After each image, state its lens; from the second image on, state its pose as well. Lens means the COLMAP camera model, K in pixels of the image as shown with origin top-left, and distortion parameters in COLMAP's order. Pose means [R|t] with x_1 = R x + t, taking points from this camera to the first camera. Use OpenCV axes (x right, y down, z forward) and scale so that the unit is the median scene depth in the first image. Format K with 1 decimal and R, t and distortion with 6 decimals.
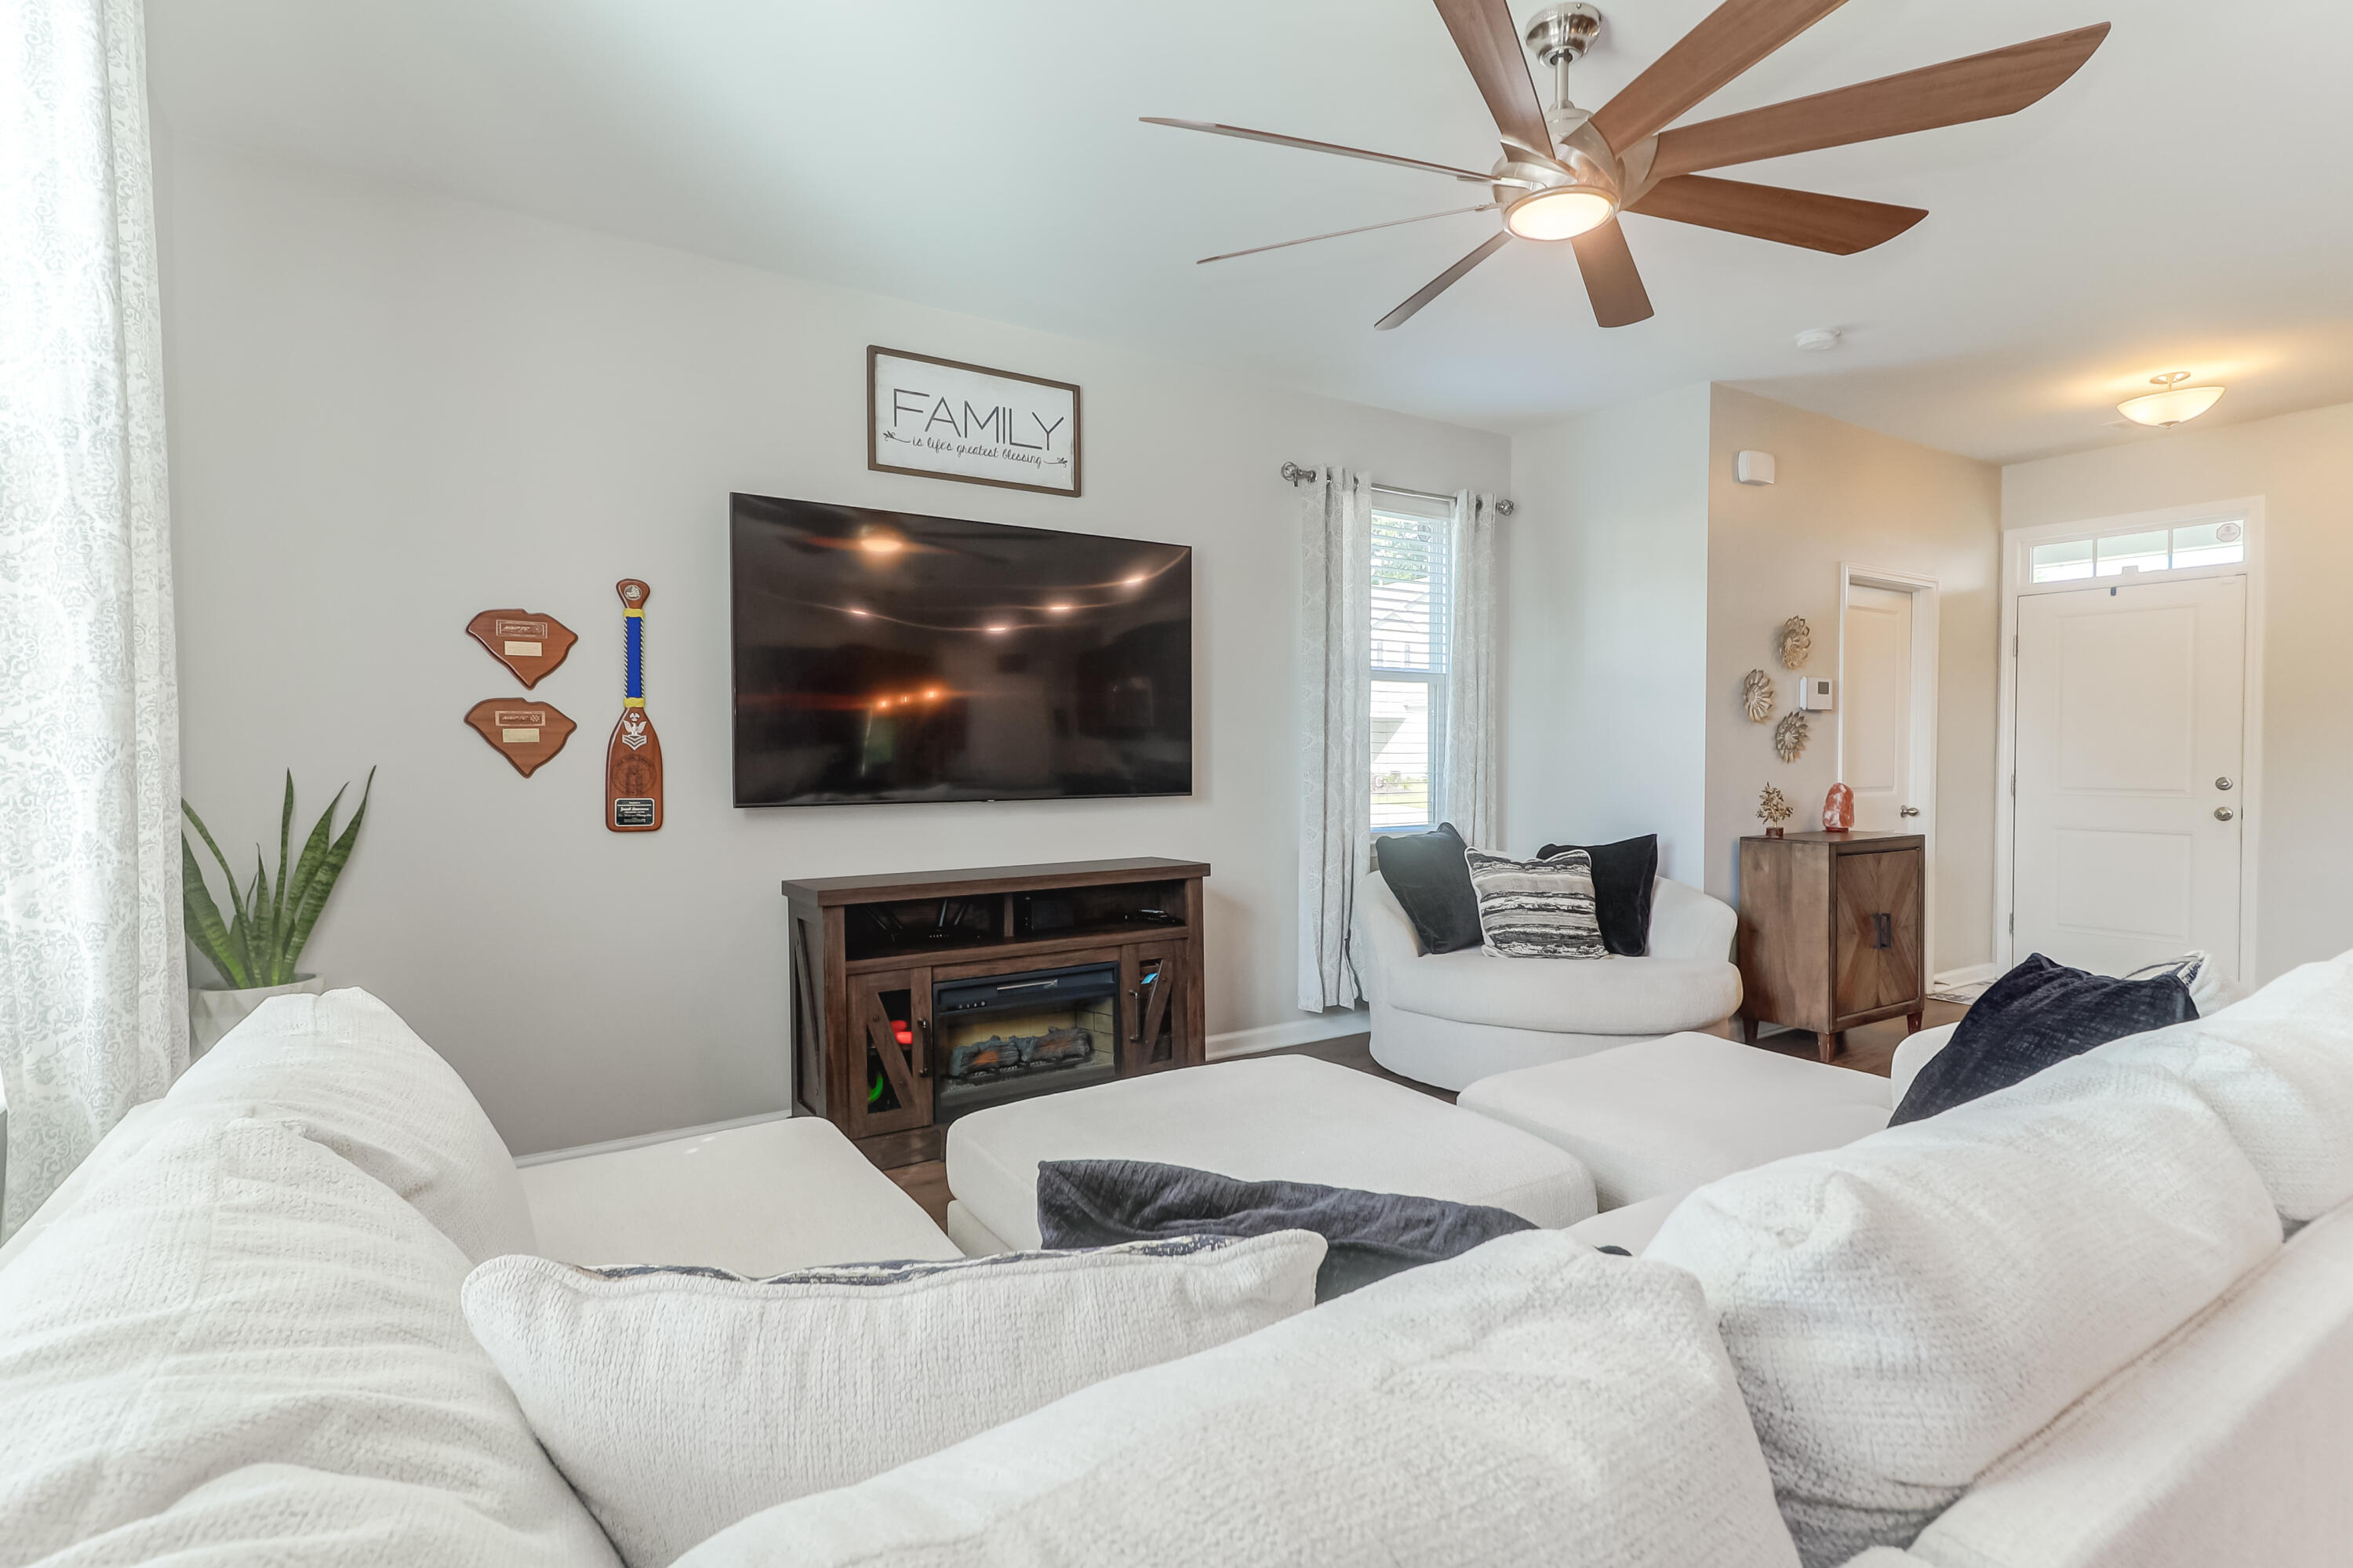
lens RADIAL K [[1161.1, 0, 1166.9], [0, 1161.1, 788.7], [0, 0, 1]] dist [0.014371, -0.000413]
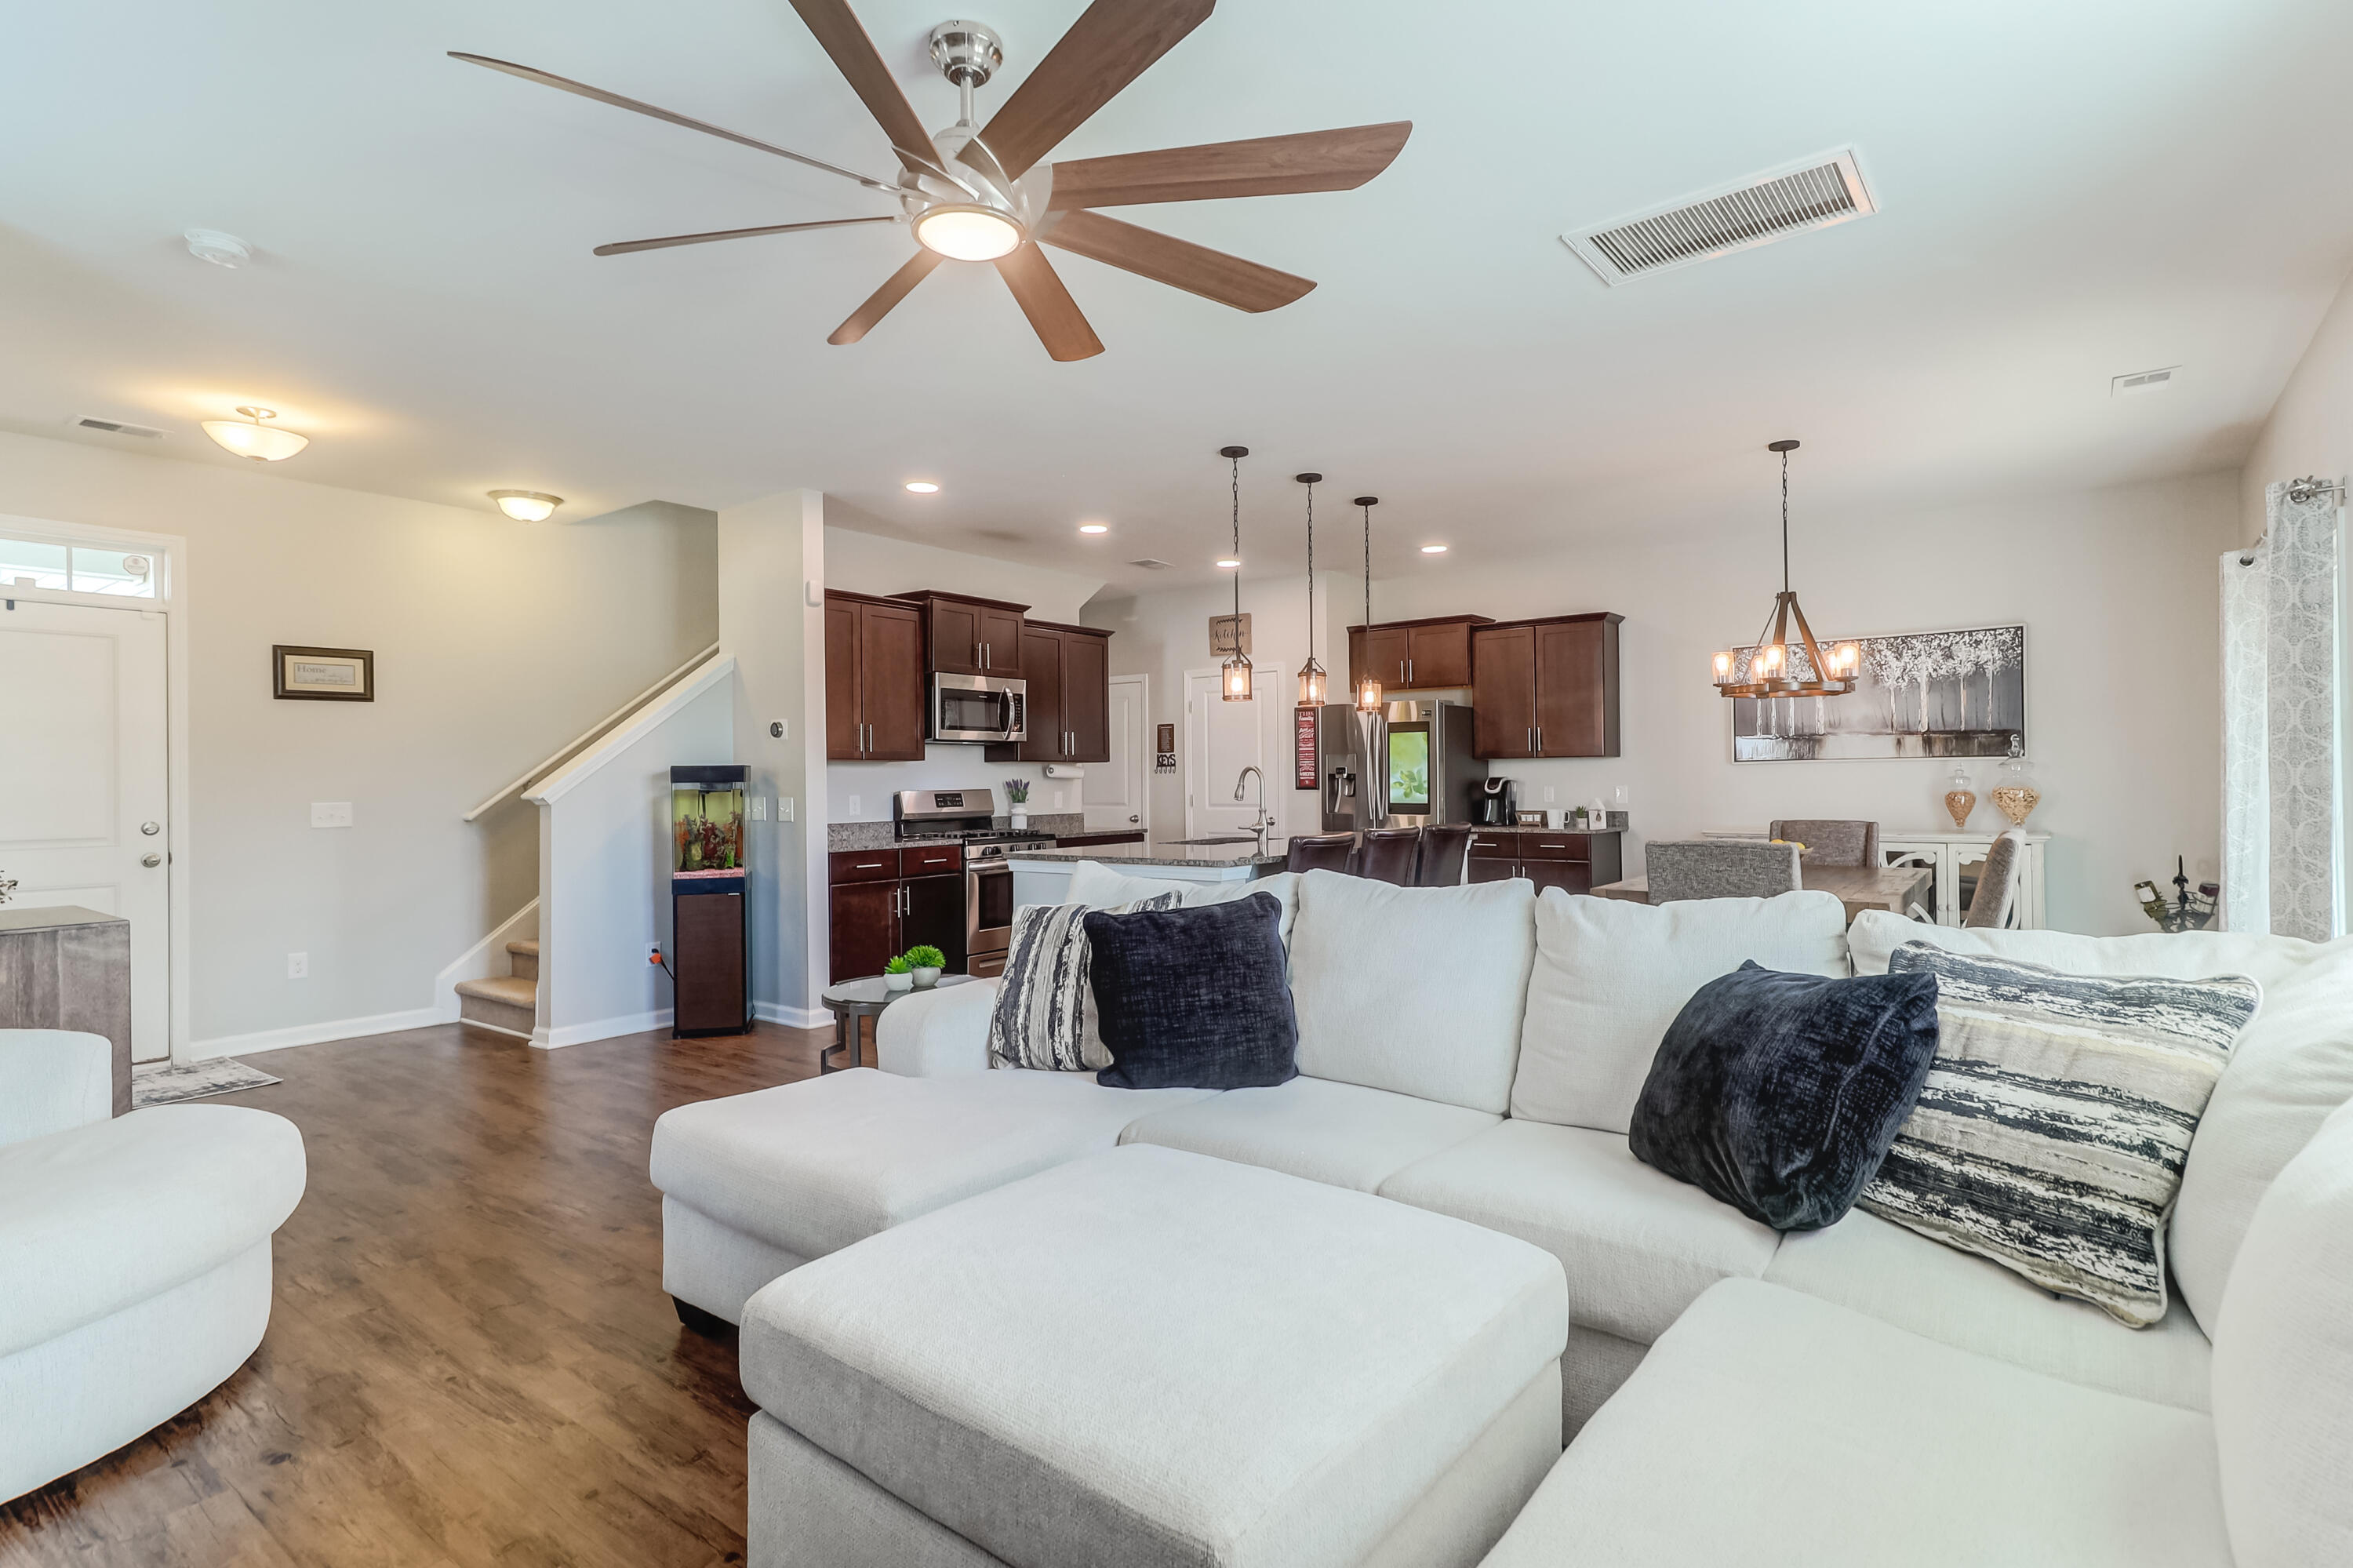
lens RADIAL K [[1161.1, 0, 1184.7], [0, 1161.1, 779.4], [0, 0, 1]] dist [0.014371, -0.000413]
pose [[-0.316691, 0.005579, 0.948512, -0.343562], [0.042110, 0.999079, 0.008183, -0.020334], [-0.947594, 0.042534, -0.316634, 0.633846]]
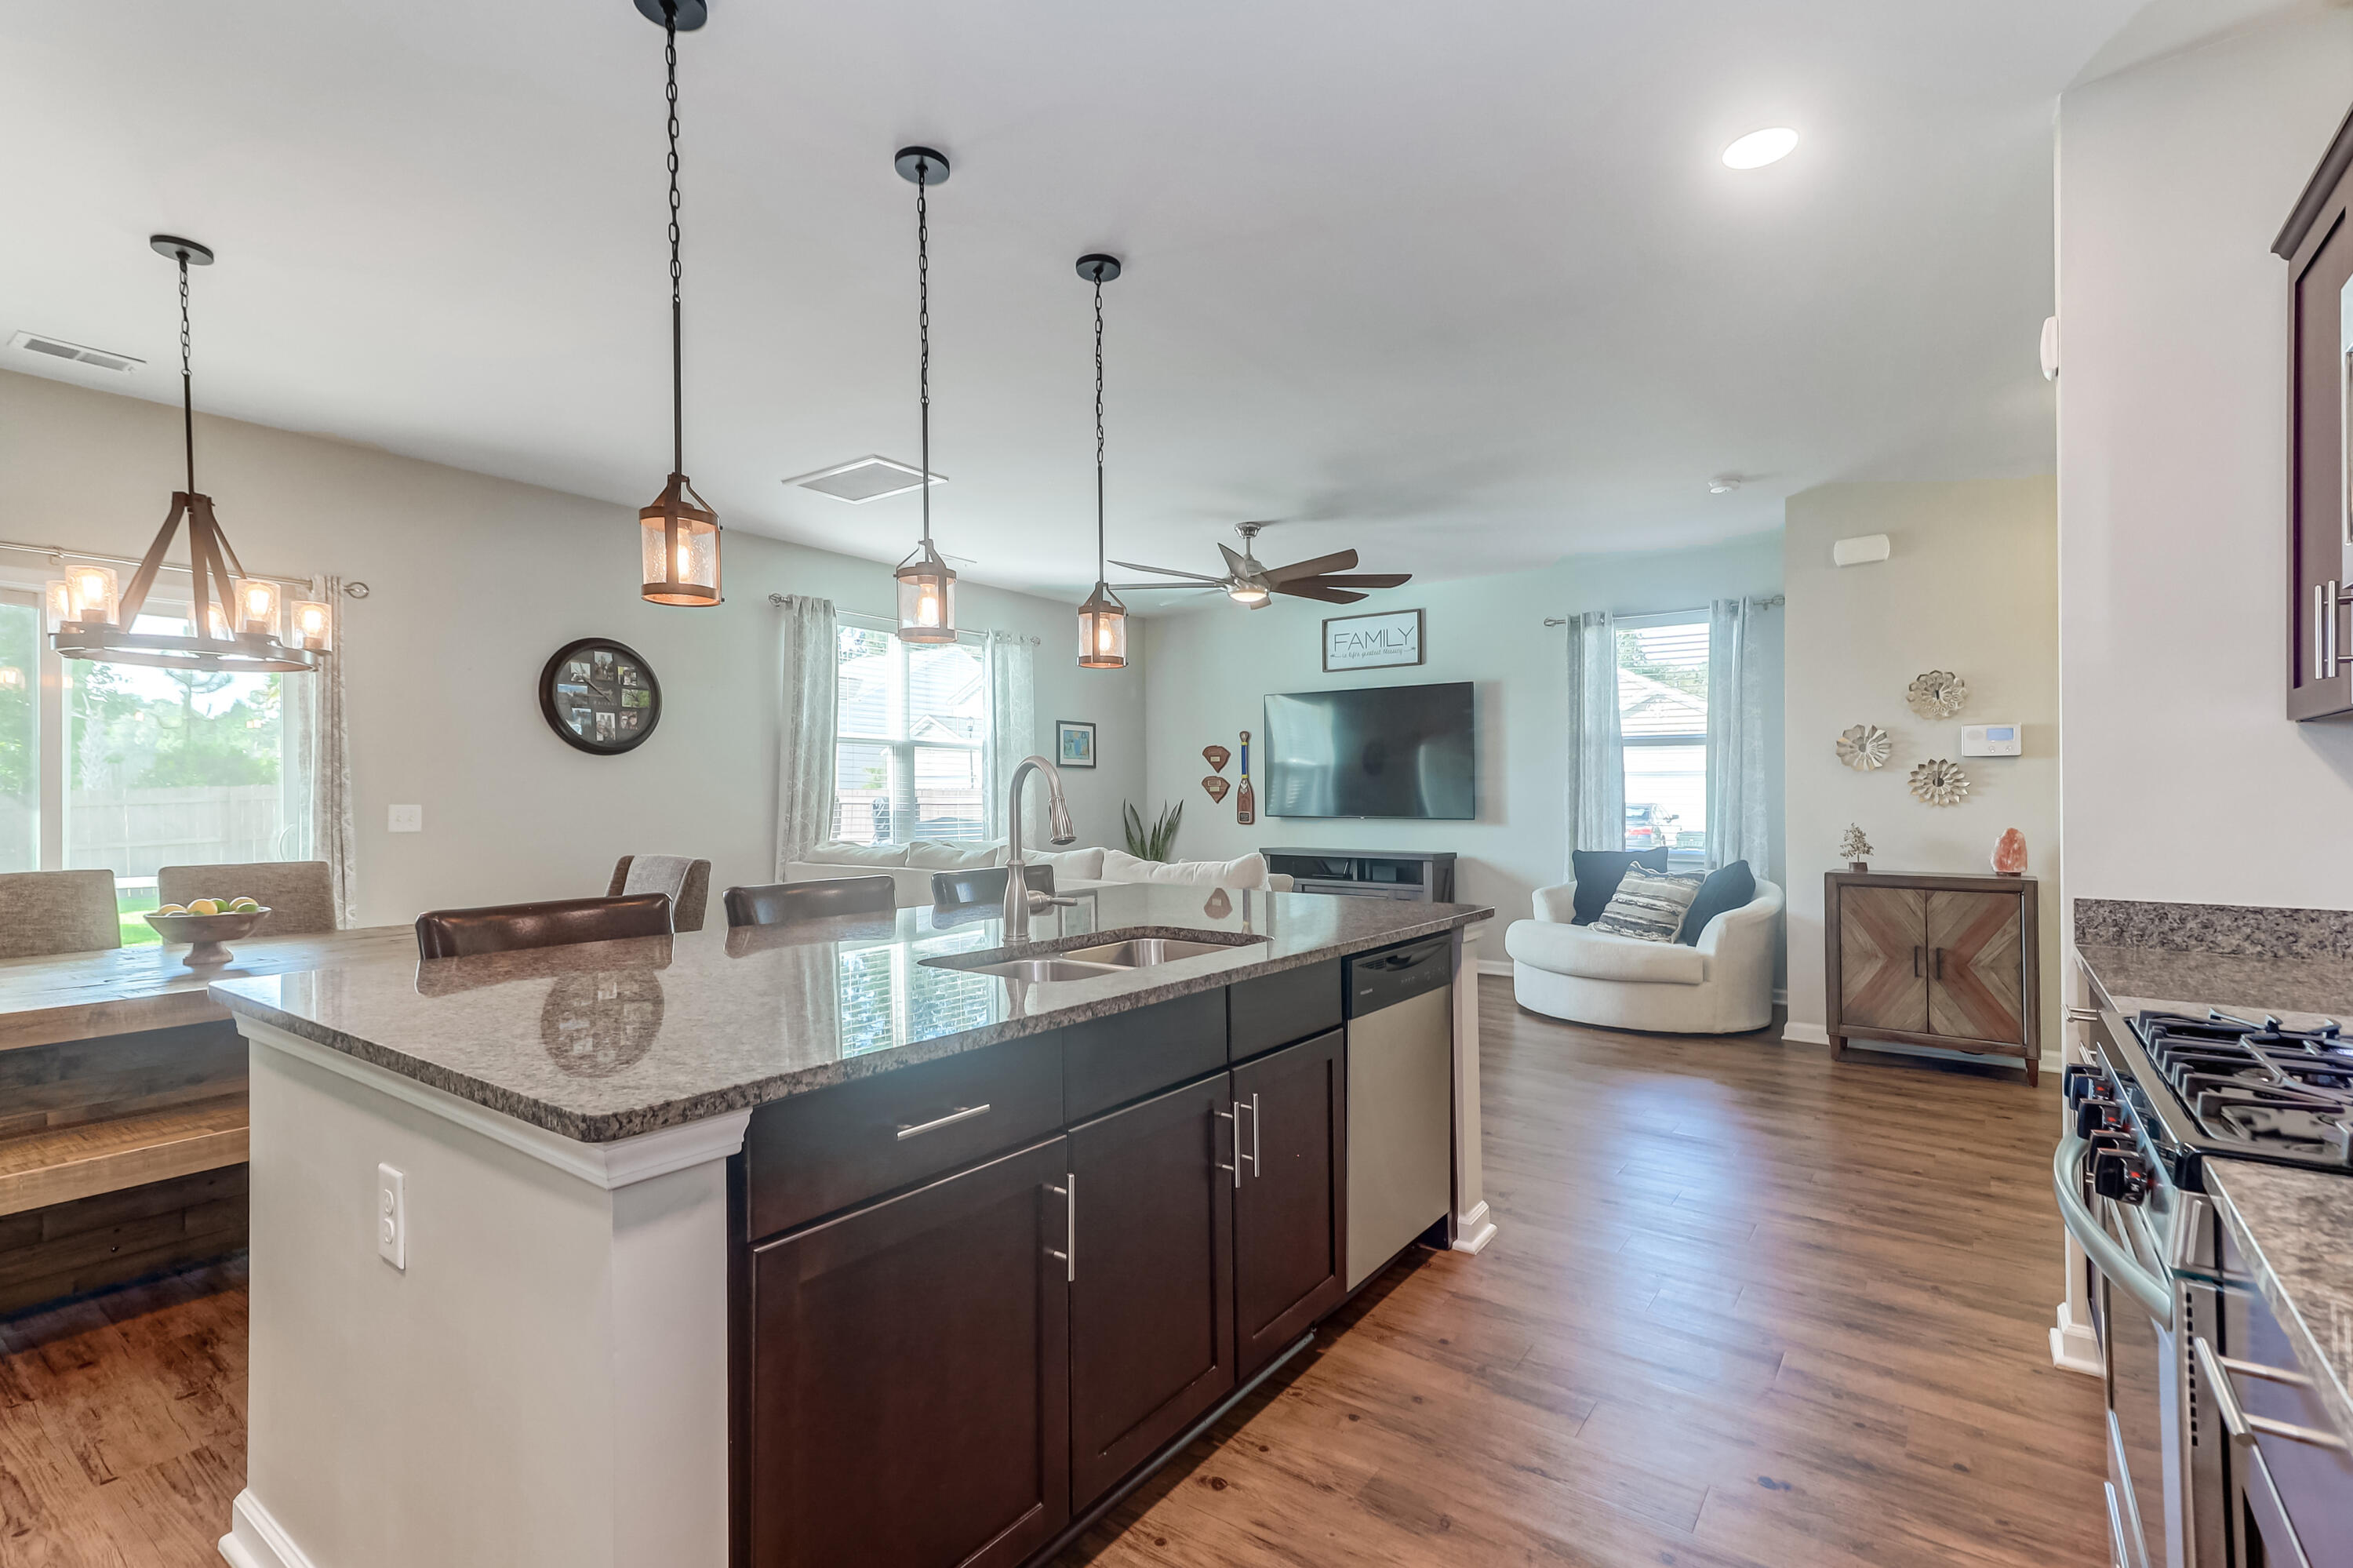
lens RADIAL K [[1073.8, 0, 1161.4], [0, 1073.8, 775.0], [0, 0, 1]] dist [0.020067, 0.000398]
pose [[0.323331, -0.016363, -0.946144, 1.443934], [-0.032458, 0.999070, -0.028370, -0.000017], [0.945729, 0.039882, 0.322499, 0.009521]]
